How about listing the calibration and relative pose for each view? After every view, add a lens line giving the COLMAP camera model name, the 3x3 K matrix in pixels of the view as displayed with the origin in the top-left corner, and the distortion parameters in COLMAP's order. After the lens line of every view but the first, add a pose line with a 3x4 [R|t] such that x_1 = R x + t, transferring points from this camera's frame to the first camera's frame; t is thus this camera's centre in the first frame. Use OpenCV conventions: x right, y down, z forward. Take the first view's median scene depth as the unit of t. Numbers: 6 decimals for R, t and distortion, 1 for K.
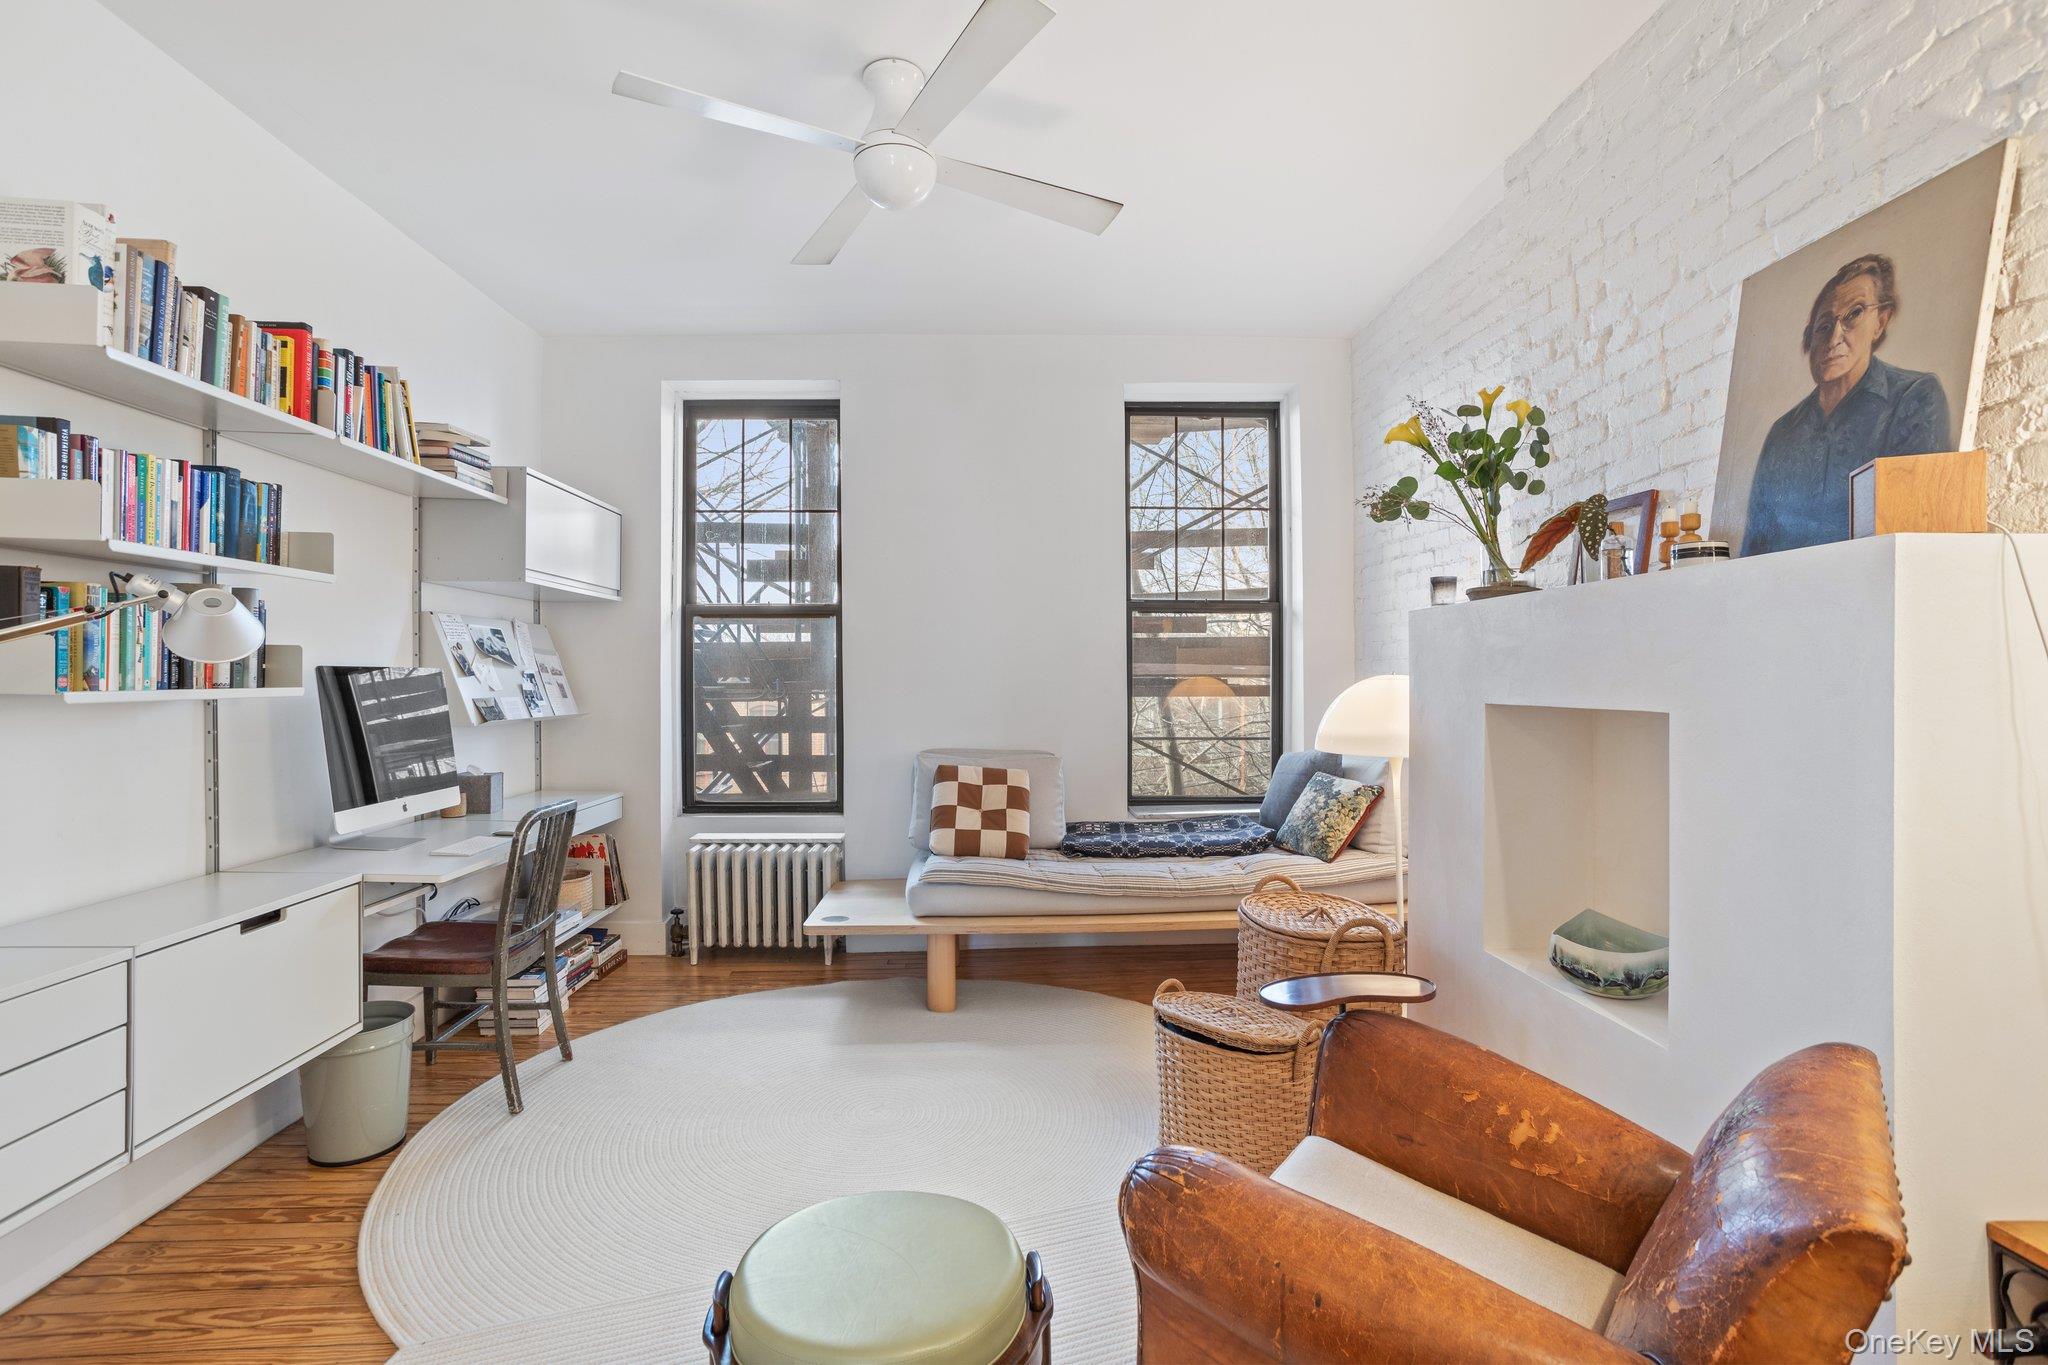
lens RADIAL K [[986.8, 0, 1024.0], [0, 986.8, 682.5], [0, 0, 1]] dist [-0.026387, 0.015320]
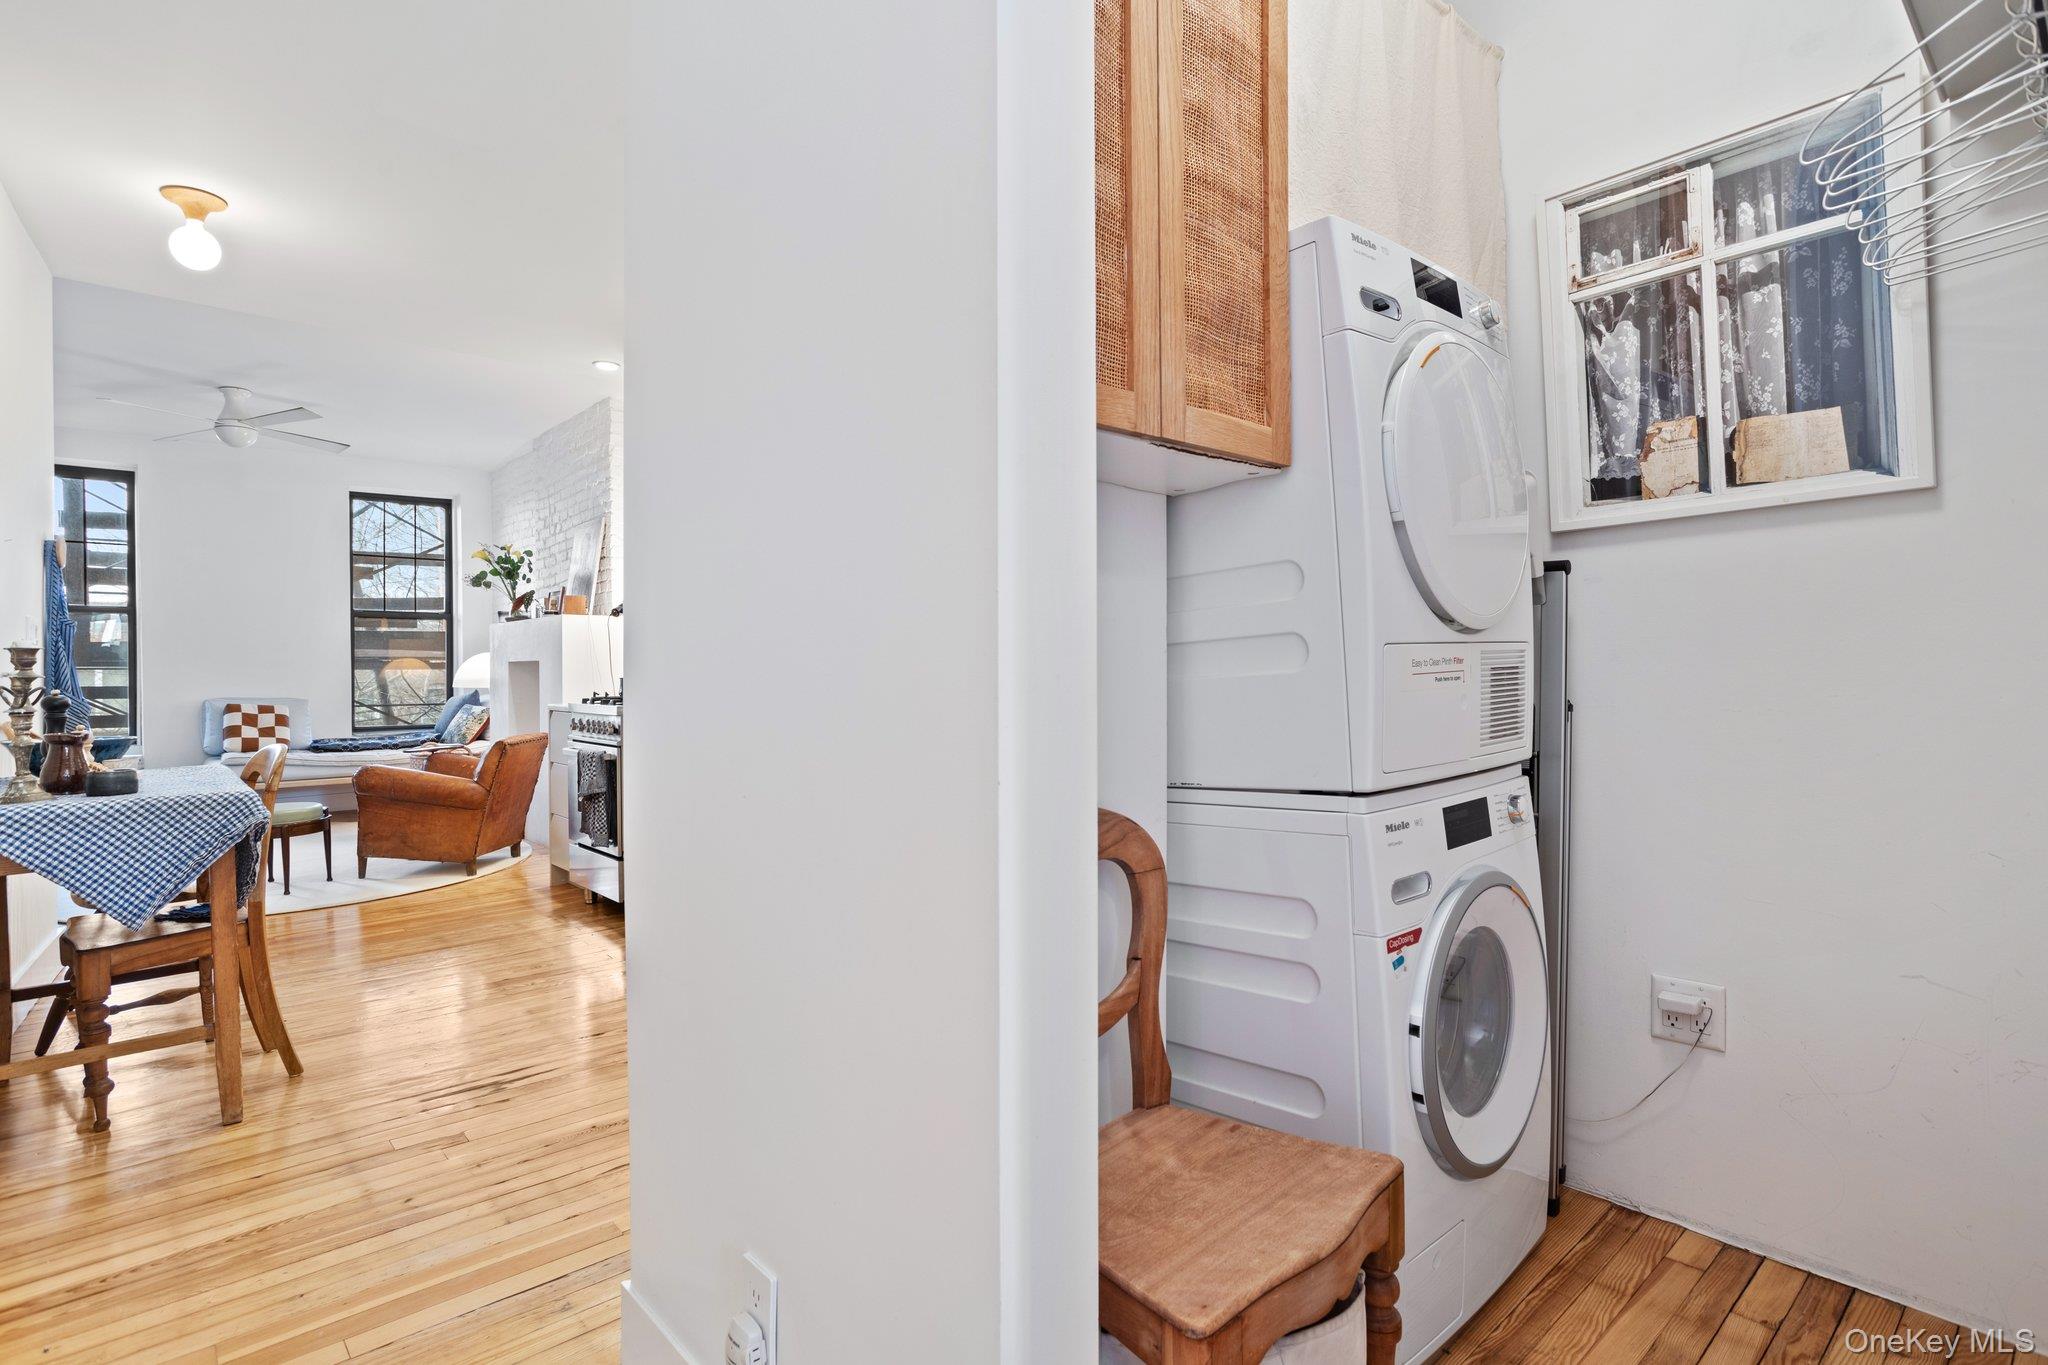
lens RADIAL K [[1027.5, 0, 1024.0], [0, 1027.5, 682.5], [0, 0, 1]] dist [-0.069391, 0.034590]
pose [[0.766661, -0.009886, 0.641976, -0.148647], [0.006644, 0.999950, 0.007465, 0.045973], [-0.642018, -0.001458, 0.766688, -1.373376]]
